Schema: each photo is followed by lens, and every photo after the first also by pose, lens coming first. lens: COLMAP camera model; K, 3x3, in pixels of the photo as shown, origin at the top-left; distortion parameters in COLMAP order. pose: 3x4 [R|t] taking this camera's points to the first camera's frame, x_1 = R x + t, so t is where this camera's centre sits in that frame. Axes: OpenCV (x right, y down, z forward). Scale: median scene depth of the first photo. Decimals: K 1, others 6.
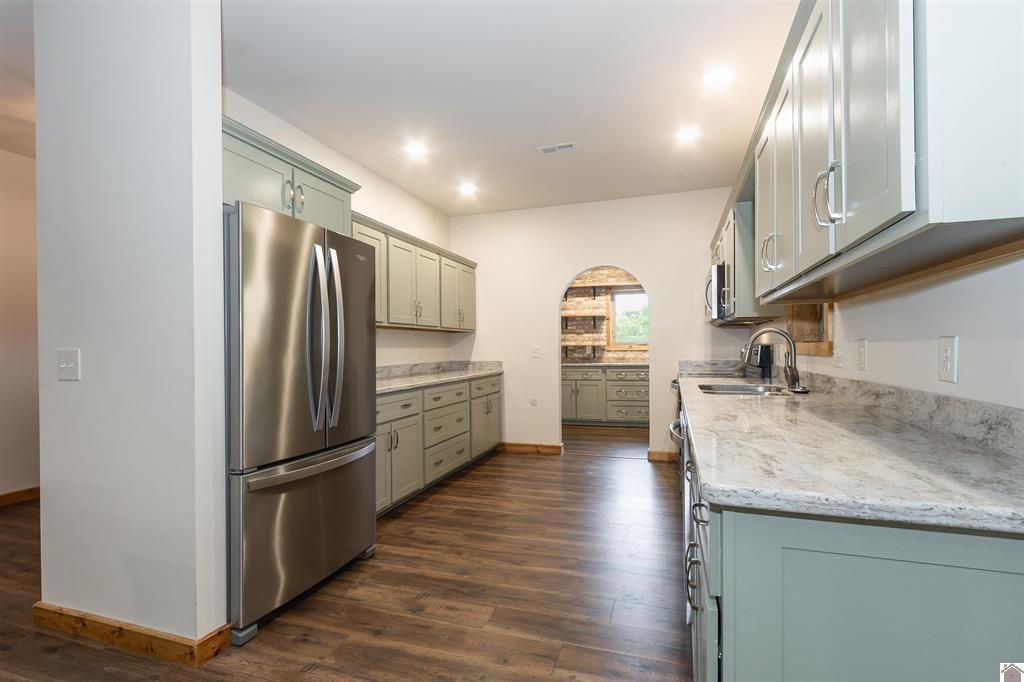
lens RADIAL K [[488.0, 0, 517.4], [0, 488.0, 343.4], [0, 0, 1]] dist [0.000546, 0.000401]
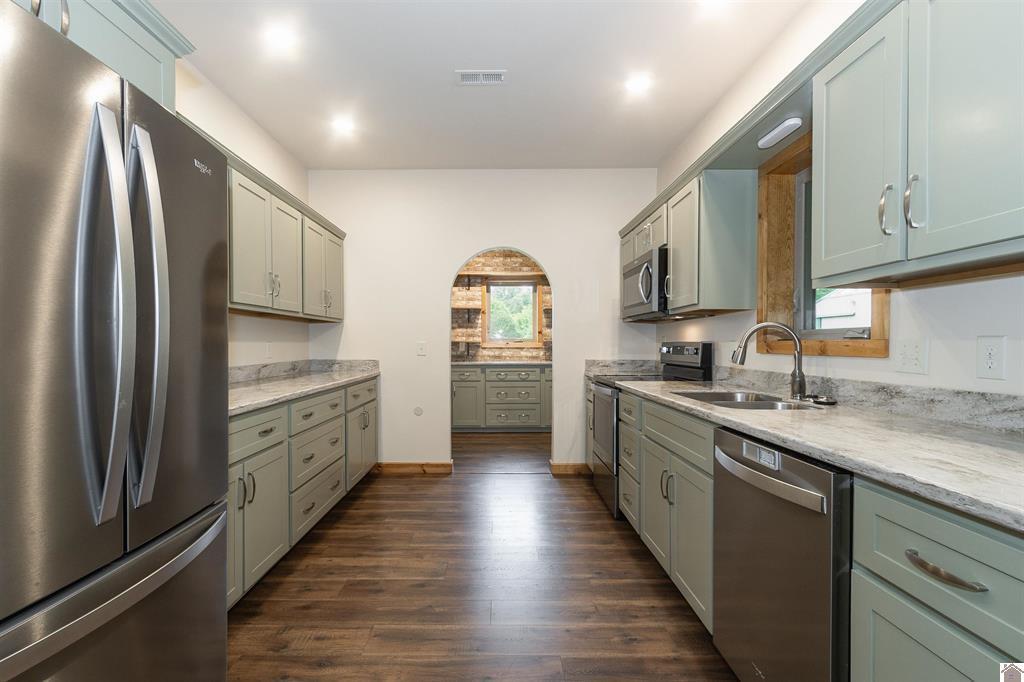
lens RADIAL K [[488.0, 0, 490.3], [0, 488.0, 348.0], [0, 0, 1]] dist [0.000546, 0.000401]
pose [[0.959138, 0.008951, 0.282799, -0.095287], [-0.013618, 0.999801, 0.014544, 0.003578], [-0.282612, -0.017800, 0.959069, 0.228294]]
